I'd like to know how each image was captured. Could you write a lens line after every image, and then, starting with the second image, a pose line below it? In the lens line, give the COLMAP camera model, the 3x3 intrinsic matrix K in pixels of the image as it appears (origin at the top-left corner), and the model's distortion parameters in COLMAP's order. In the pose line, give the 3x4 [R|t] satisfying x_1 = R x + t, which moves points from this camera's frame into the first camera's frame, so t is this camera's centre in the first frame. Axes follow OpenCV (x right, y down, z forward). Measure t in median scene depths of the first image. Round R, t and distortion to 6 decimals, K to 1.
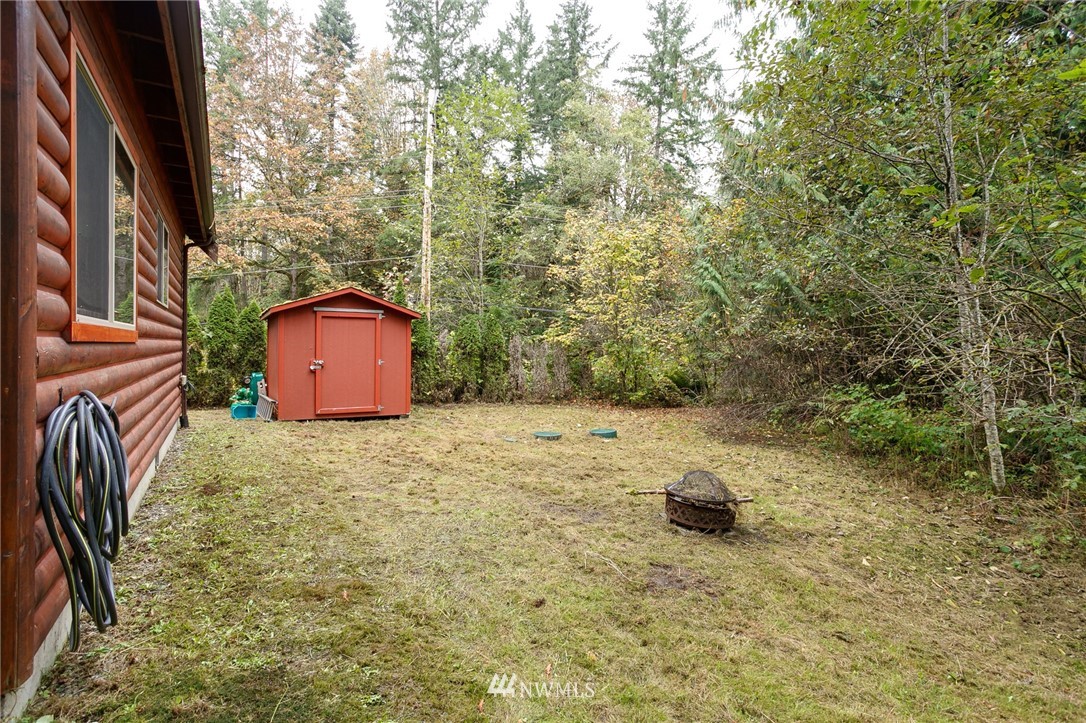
lens RADIAL K [[535.6, 0, 541.6], [0, 535.6, 358.0], [0, 0, 1]] dist [-0.040941, 0.013988]
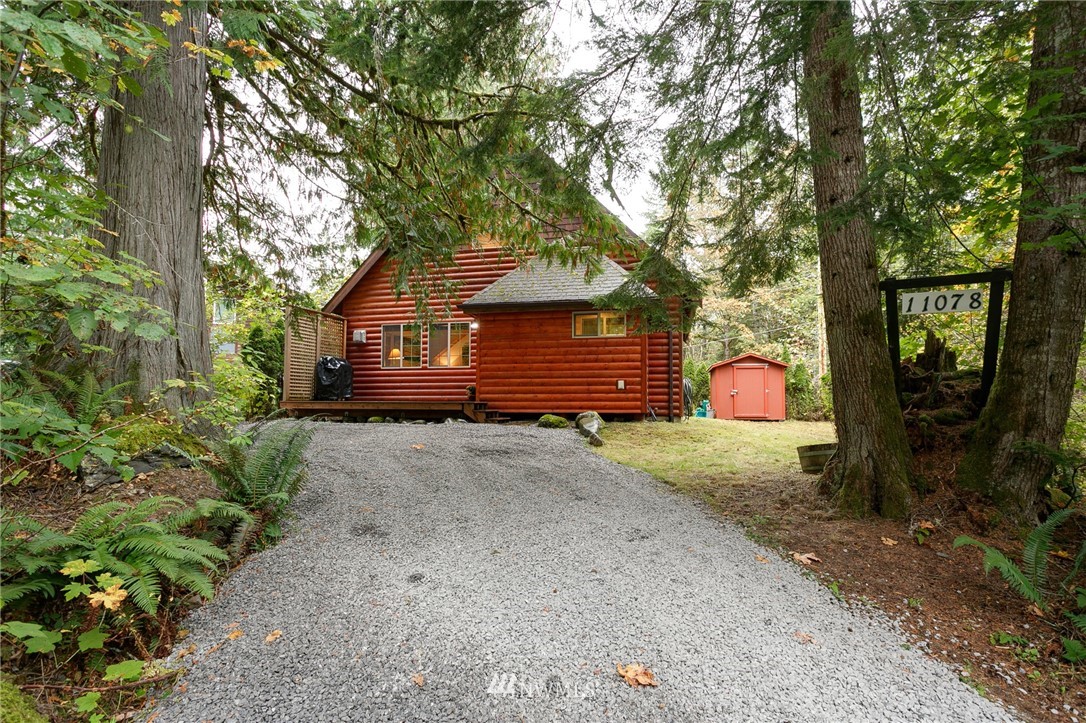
lens RADIAL K [[535.6, 0, 548.1], [0, 535.6, 360.7], [0, 0, 1]] dist [-0.040941, 0.013988]
pose [[0.720367, -0.066397, -0.690407, 0.374463], [-0.007291, 0.994628, -0.103261, 0.085064], [0.693555, 0.079419, 0.716013, -0.749266]]
